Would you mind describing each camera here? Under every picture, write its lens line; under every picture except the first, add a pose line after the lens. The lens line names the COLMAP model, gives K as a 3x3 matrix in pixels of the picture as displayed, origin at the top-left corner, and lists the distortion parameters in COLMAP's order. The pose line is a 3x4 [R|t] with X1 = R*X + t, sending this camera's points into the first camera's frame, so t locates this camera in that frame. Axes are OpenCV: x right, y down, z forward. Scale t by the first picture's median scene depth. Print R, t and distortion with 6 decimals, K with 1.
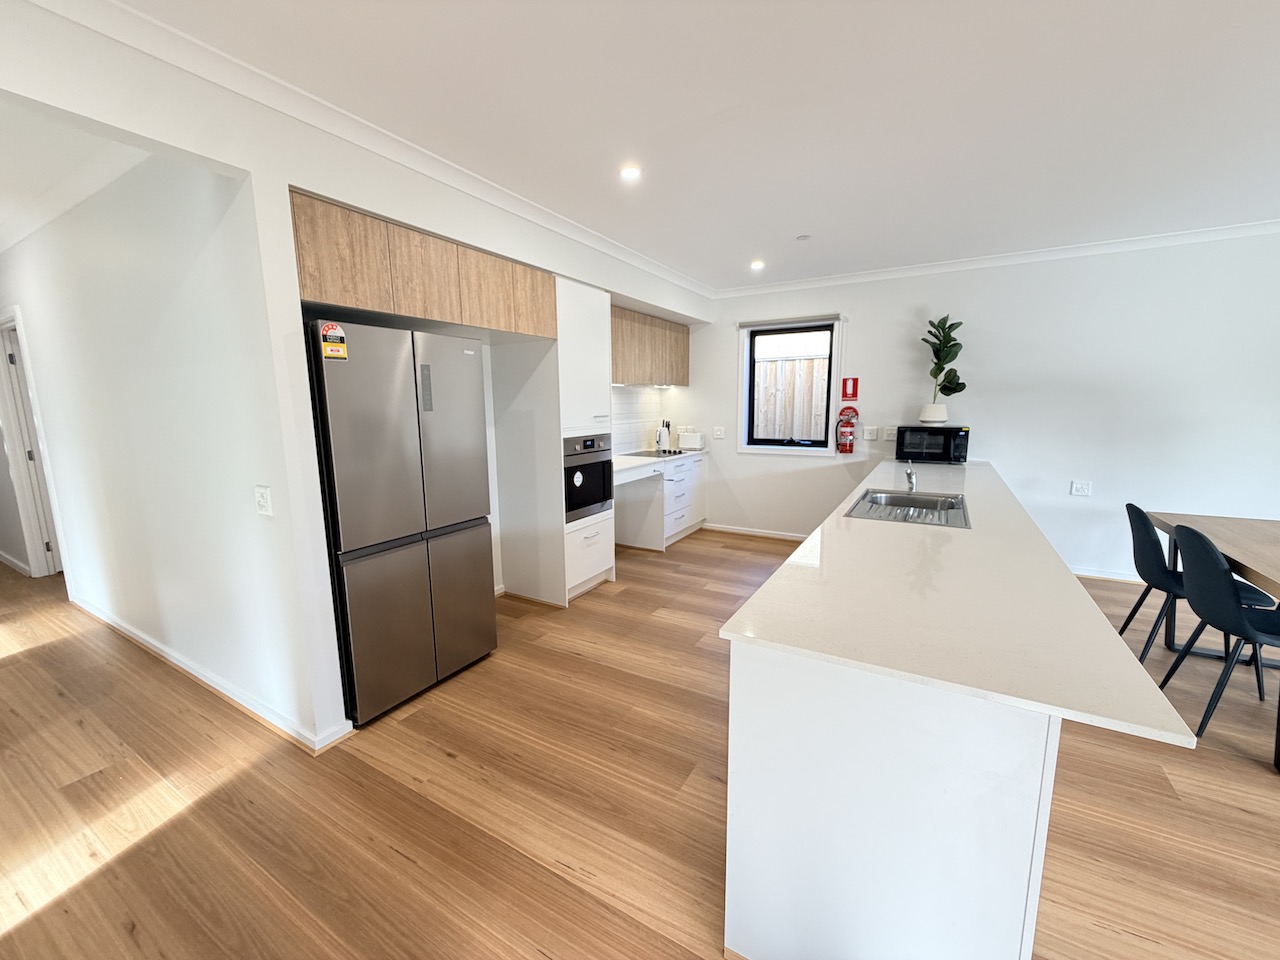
lens RADIAL K [[511.5, 0, 634.8], [0, 511.5, 481.8], [0, 0, 1]] dist [-0.000803, -0.000050]
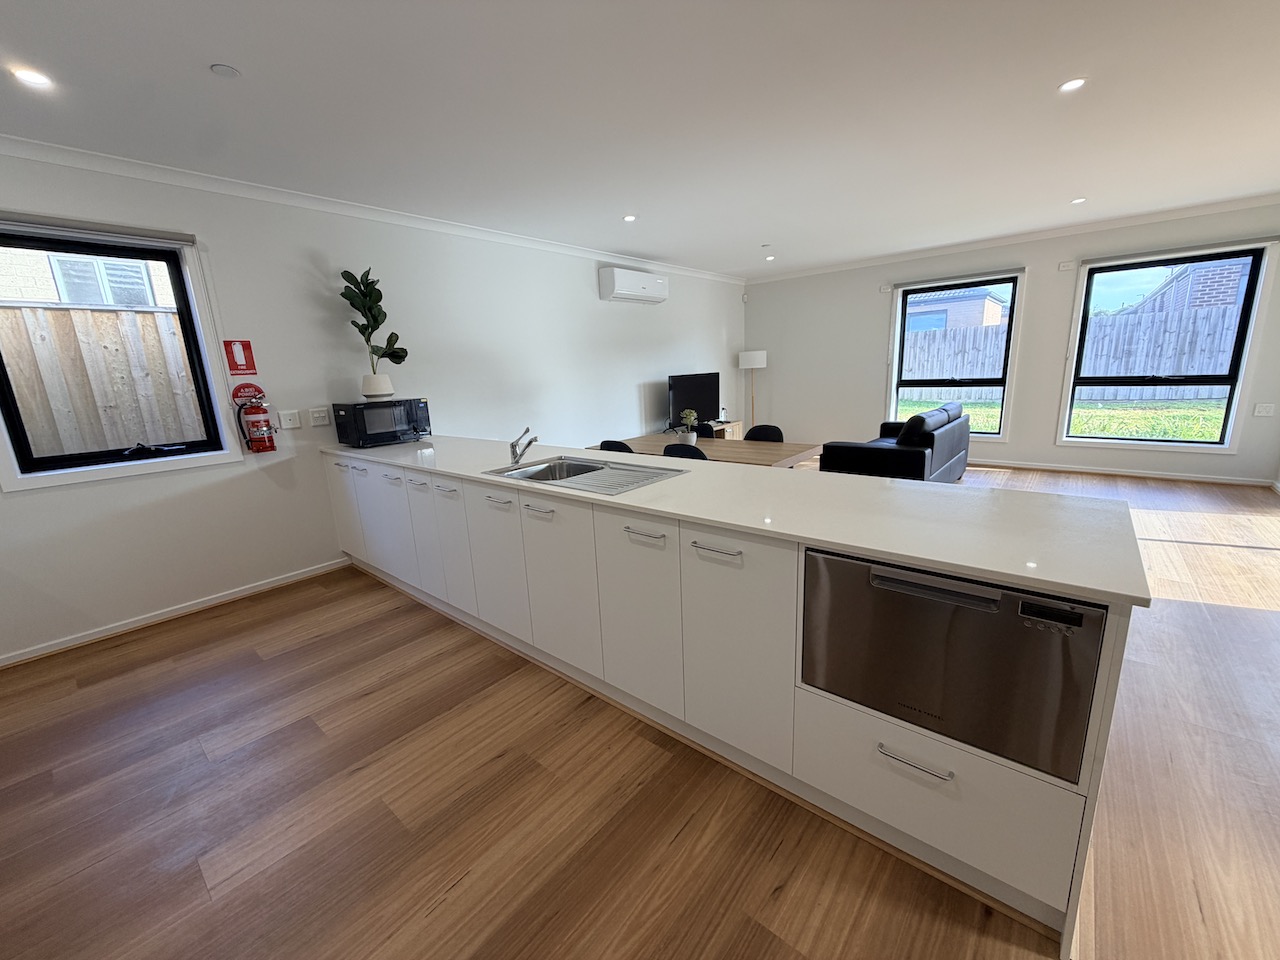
lens RADIAL K [[511.5, 0, 634.8], [0, 511.5, 481.8], [0, 0, 1]] dist [-0.000803, -0.000050]
pose [[0.173560, -0.212469, 0.961631, -0.204629], [0.195678, 0.964421, 0.177769, -0.052075], [-0.965188, 0.157317, 0.208960, 0.476166]]
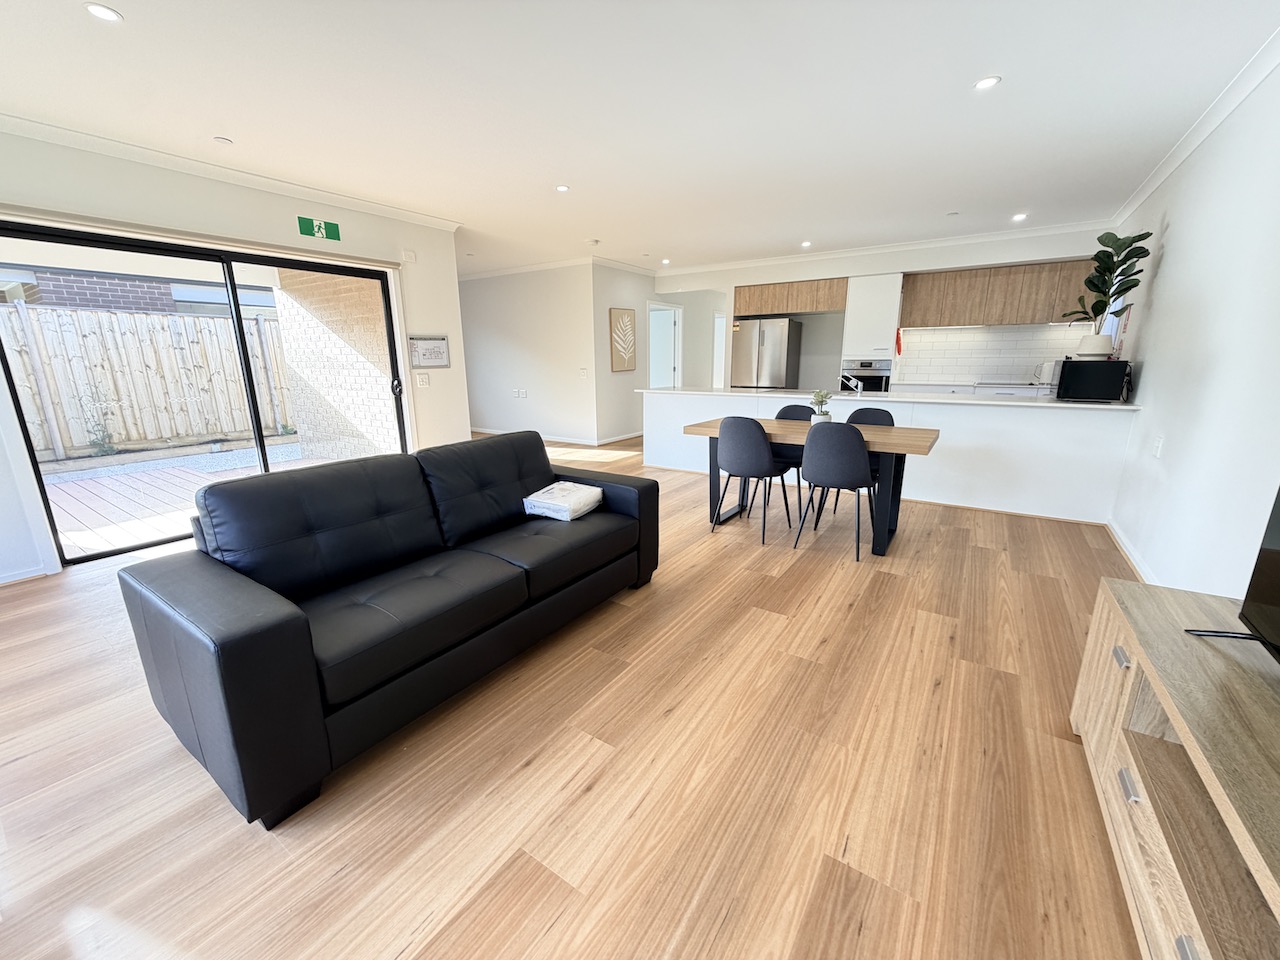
lens RADIAL K [[511.5, 0, 634.8], [0, 511.5, 481.8], [0, 0, 1]] dist [-0.000803, -0.000050]
pose [[-0.062905, 0.244374, -0.967638, 1.723461], [-0.145021, 0.957030, 0.251123, -0.011266], [0.987427, 0.156125, -0.024763, 0.277893]]
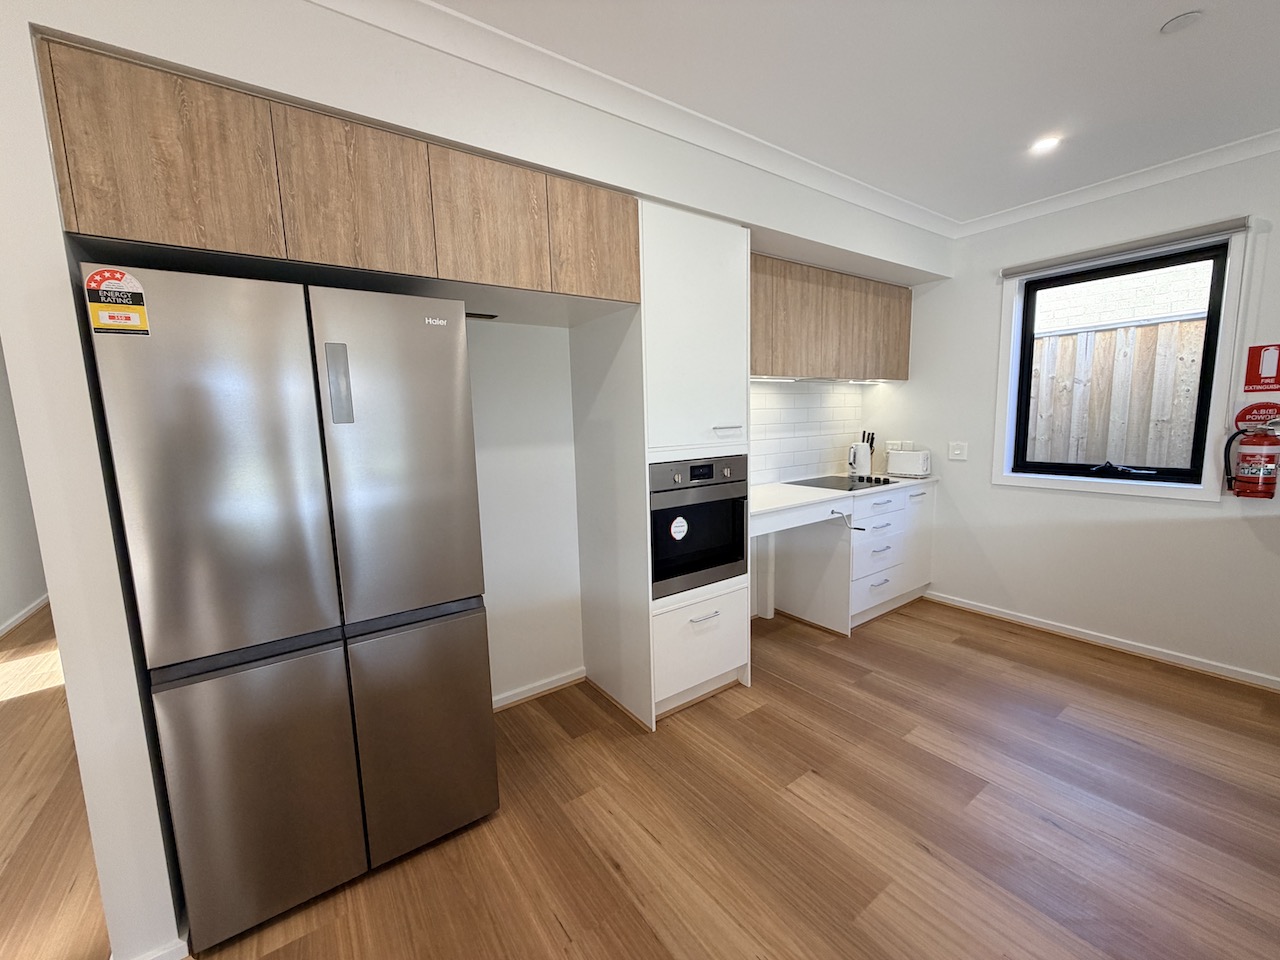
lens RADIAL K [[511.5, 0, 634.8], [0, 511.5, 481.8], [0, 0, 1]] dist [-0.000803, -0.000050]
pose [[0.911477, 0.035842, -0.409786, 0.086001], [-0.043596, 0.999003, -0.009592, -0.049546], [0.409034, 0.026608, 0.912131, 0.375139]]
